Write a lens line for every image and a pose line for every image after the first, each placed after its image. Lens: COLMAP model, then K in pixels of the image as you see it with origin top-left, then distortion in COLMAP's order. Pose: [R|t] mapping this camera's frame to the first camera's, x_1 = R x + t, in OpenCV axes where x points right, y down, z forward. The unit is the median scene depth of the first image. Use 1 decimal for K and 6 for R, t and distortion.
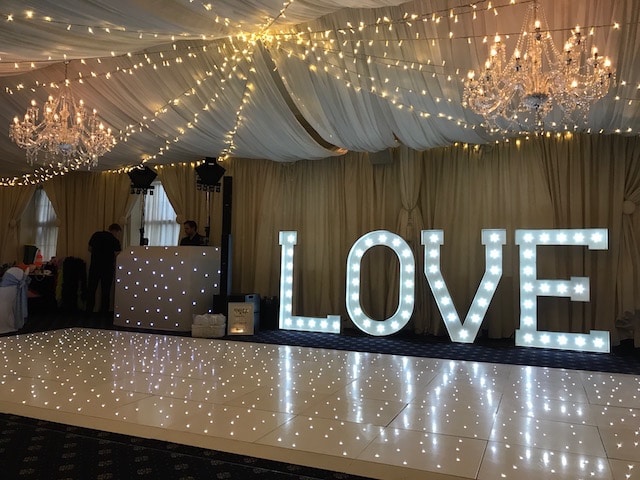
lens RADIAL K [[533.5, 0, 314.7], [0, 533.5, 242.6], [0, 0, 1]] dist [-0.012859, -0.022597]
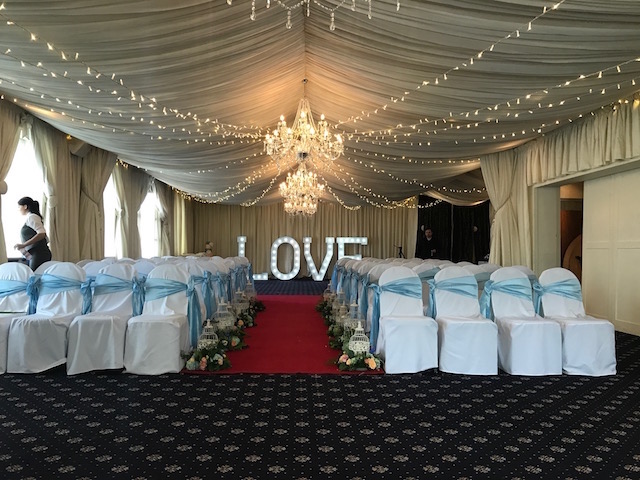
lens RADIAL K [[533.5, 0, 319.7], [0, 533.5, 240.5], [0, 0, 1]] dist [-0.012859, -0.022597]
pose [[0.868906, 0.011439, 0.494845, -0.986000], [-0.008444, 0.999930, -0.008288, 0.014024], [-0.494905, 0.003023, 0.868942, -1.238878]]
